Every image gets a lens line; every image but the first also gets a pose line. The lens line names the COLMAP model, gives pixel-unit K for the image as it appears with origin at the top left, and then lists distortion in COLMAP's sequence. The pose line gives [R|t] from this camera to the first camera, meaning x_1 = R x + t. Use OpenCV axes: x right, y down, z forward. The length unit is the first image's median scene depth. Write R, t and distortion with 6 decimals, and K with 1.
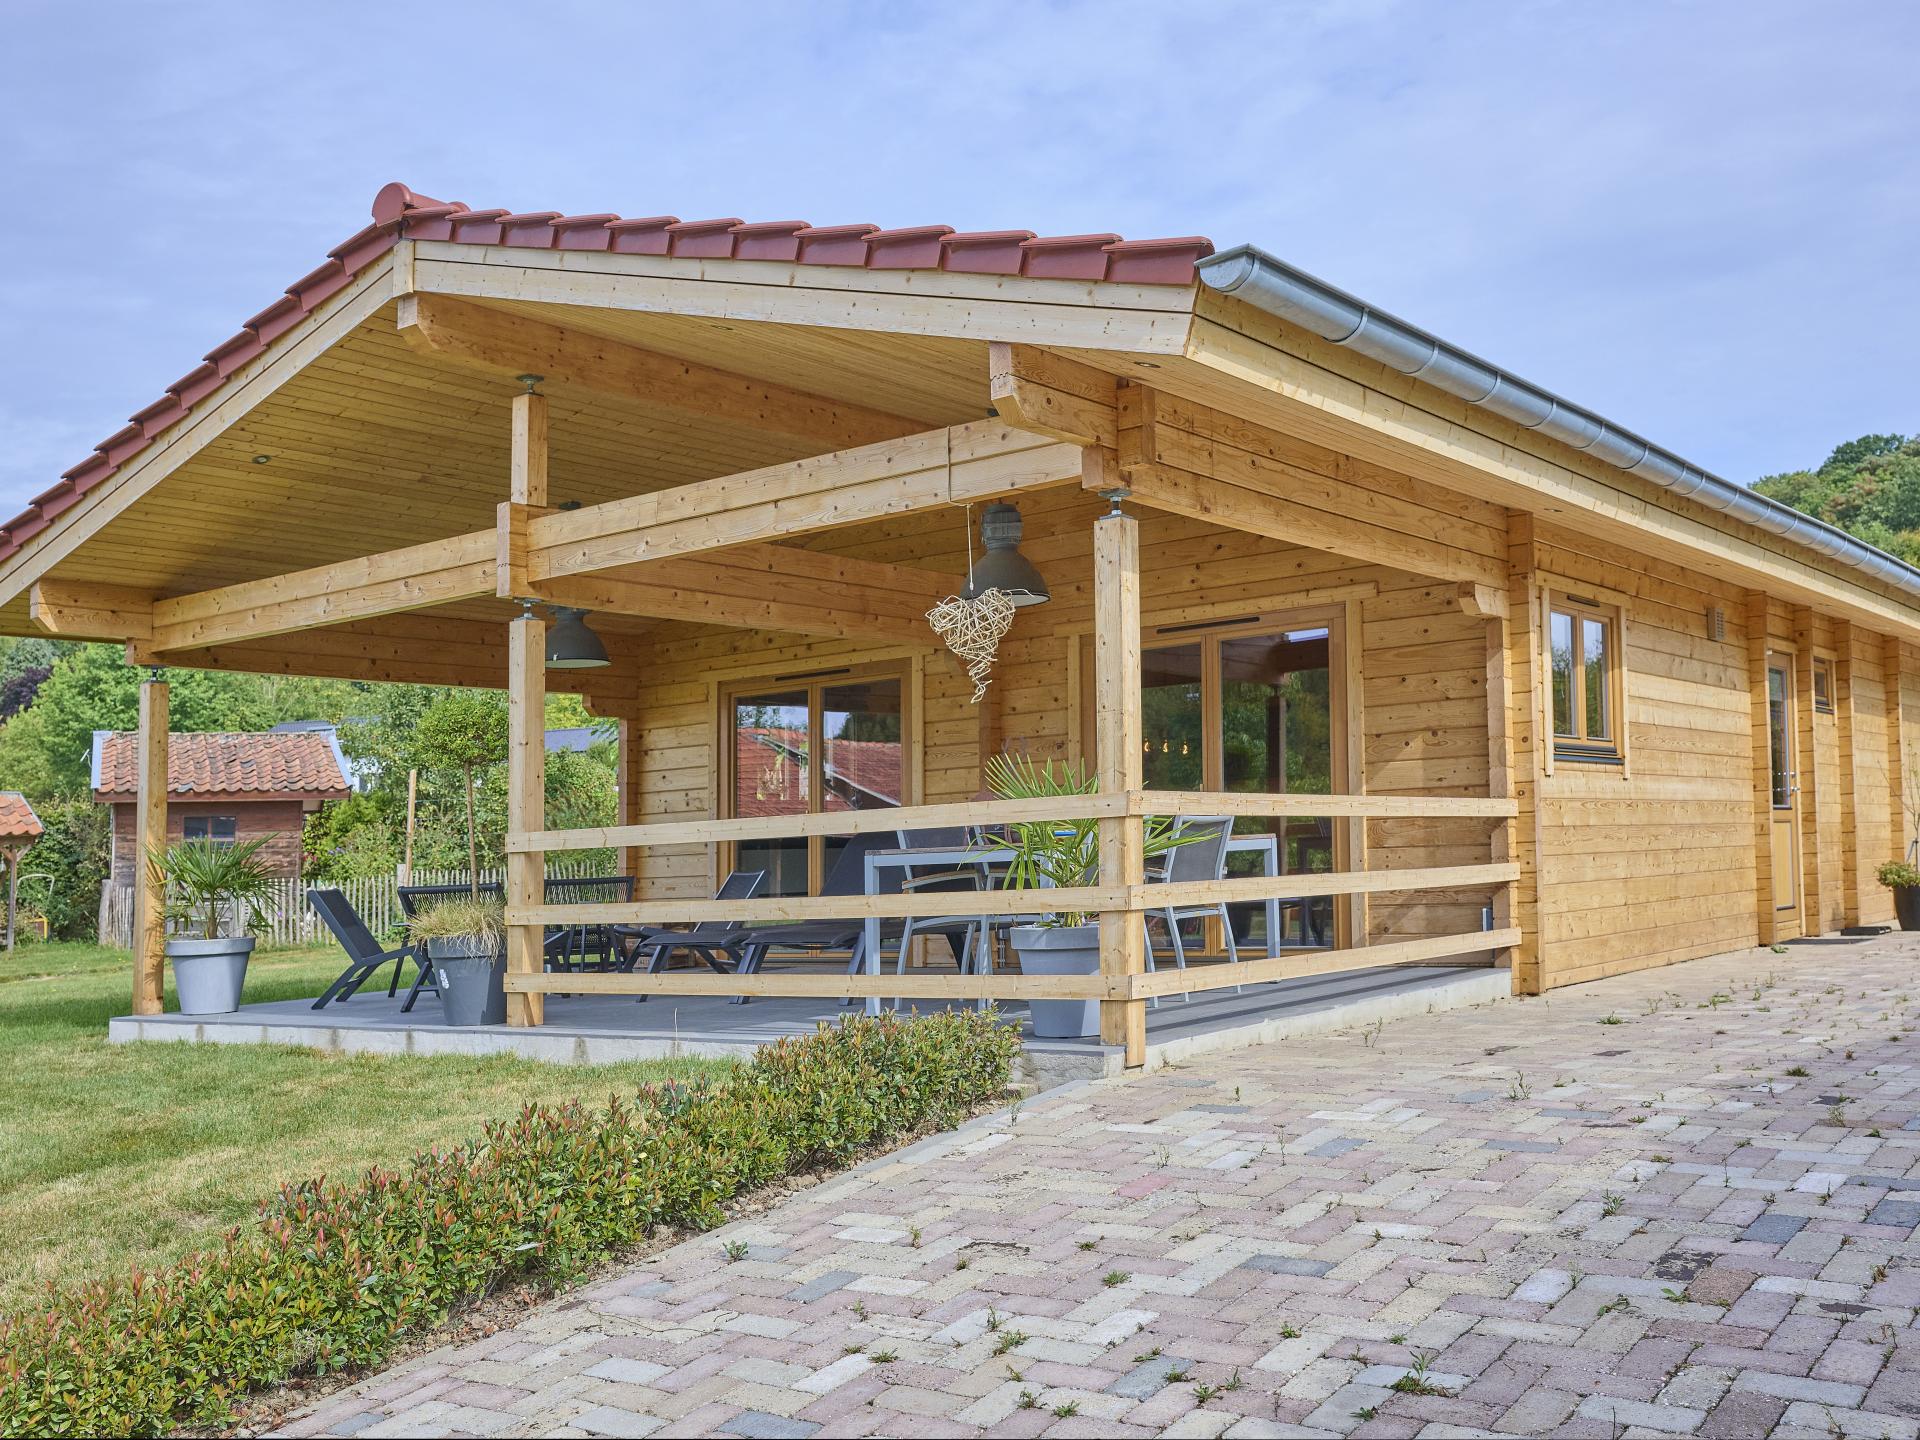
lens RADIAL K [[2078.0, 0, 894.4], [0, 2078.0, 784.4], [0, 0, 1]] dist [-0.014756, 0.000000]
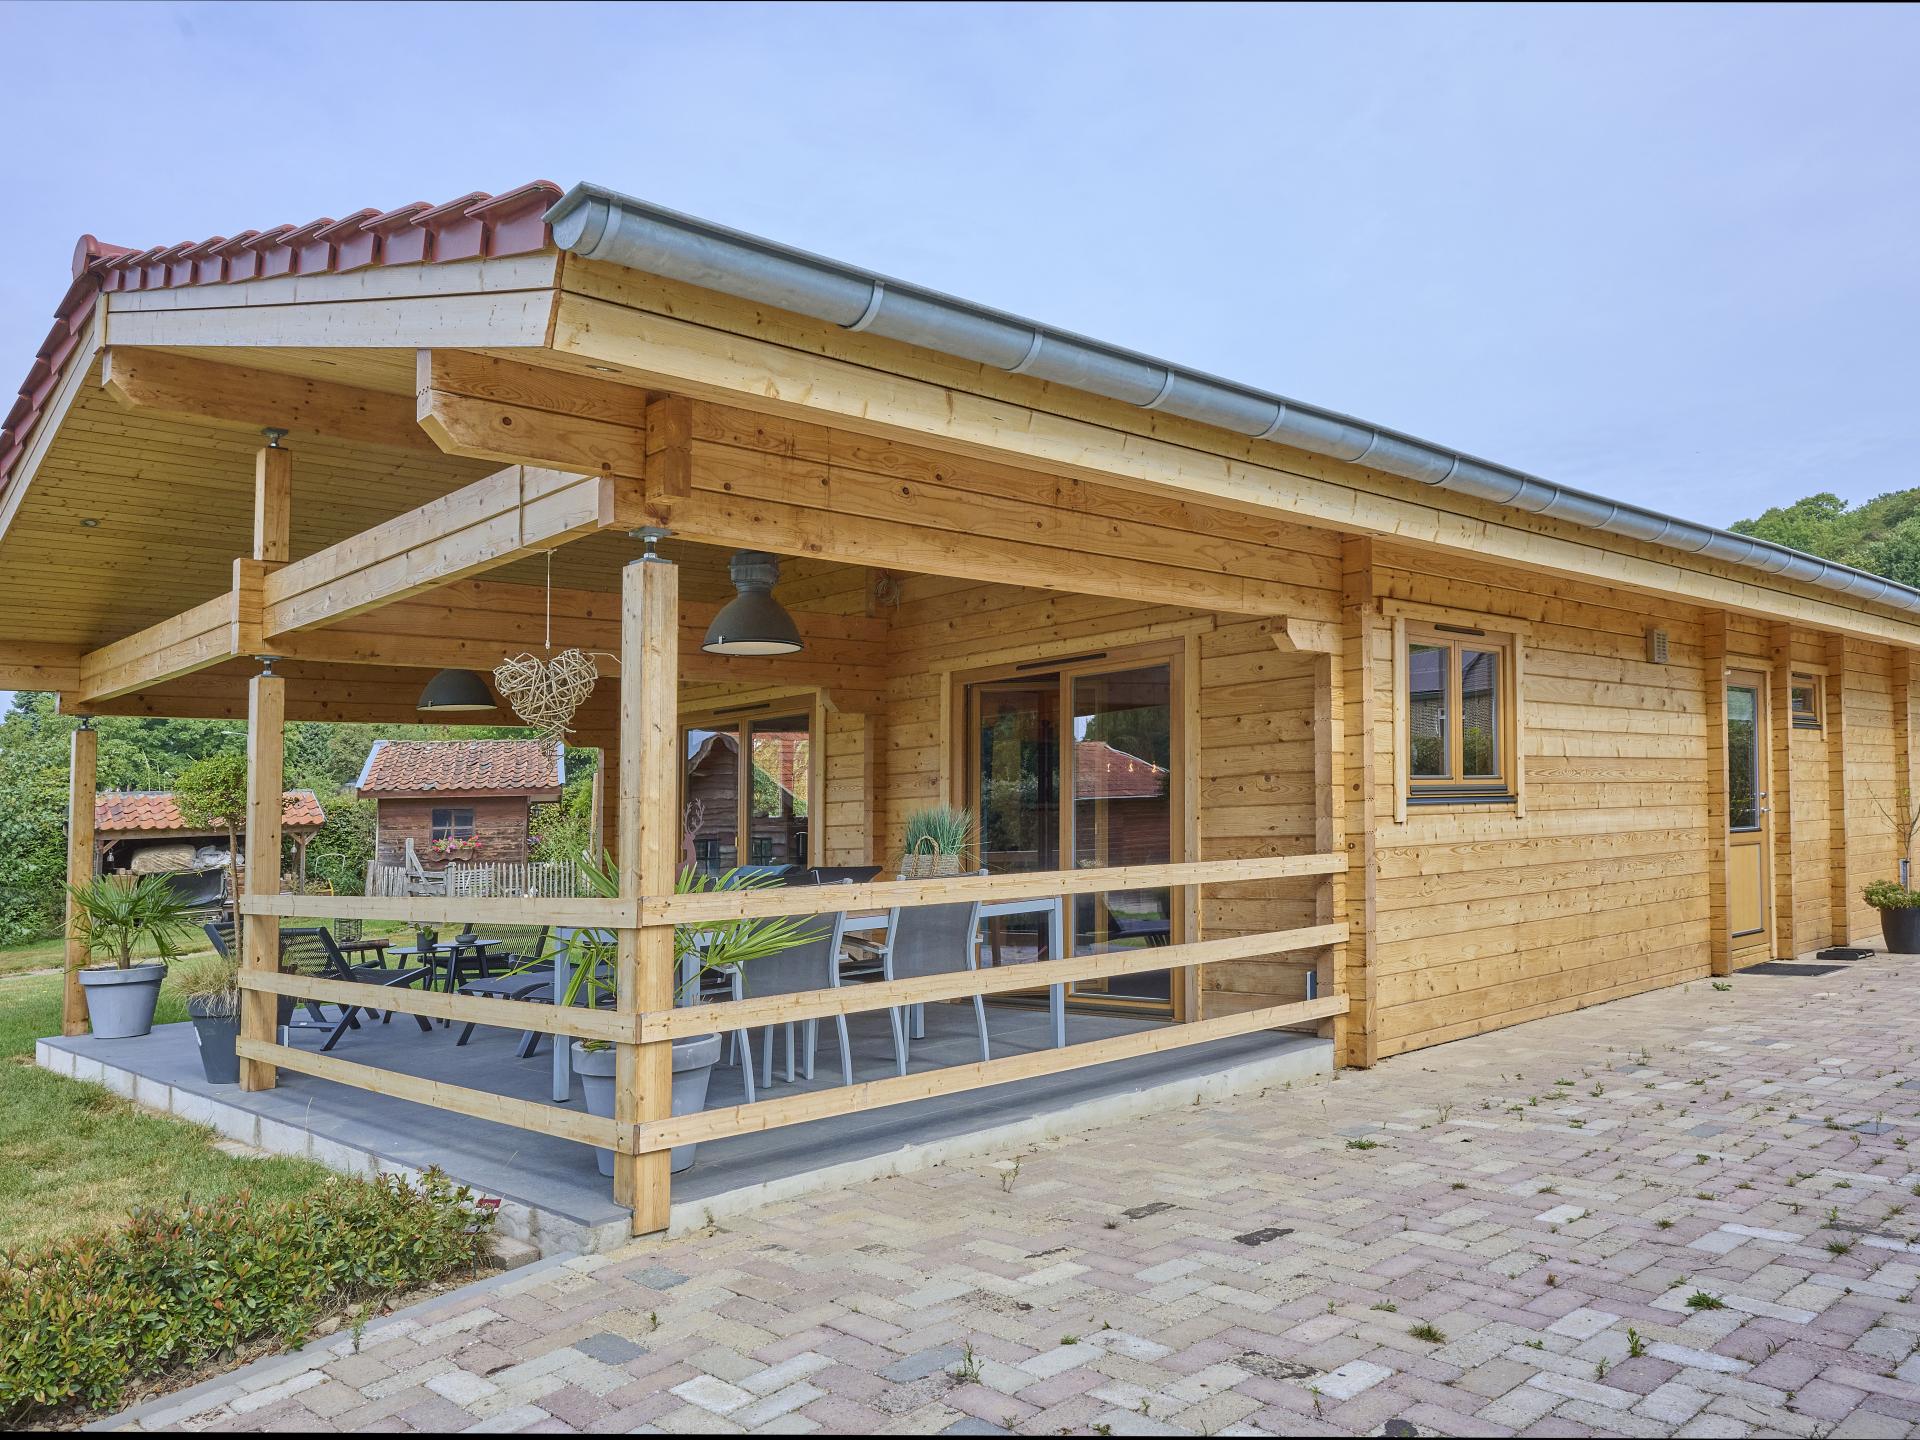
lens RADIAL K [[1549.6, 0, 918.8], [0, 1549.6, 787.3], [0, 0, 1]] dist [-0.030630, 0.040123]
pose [[0.985129, -0.001329, -0.171813, 0.231934], [0.005335, 0.999724, 0.022859, -0.038230], [0.171736, -0.023436, 0.984864, 0.299550]]
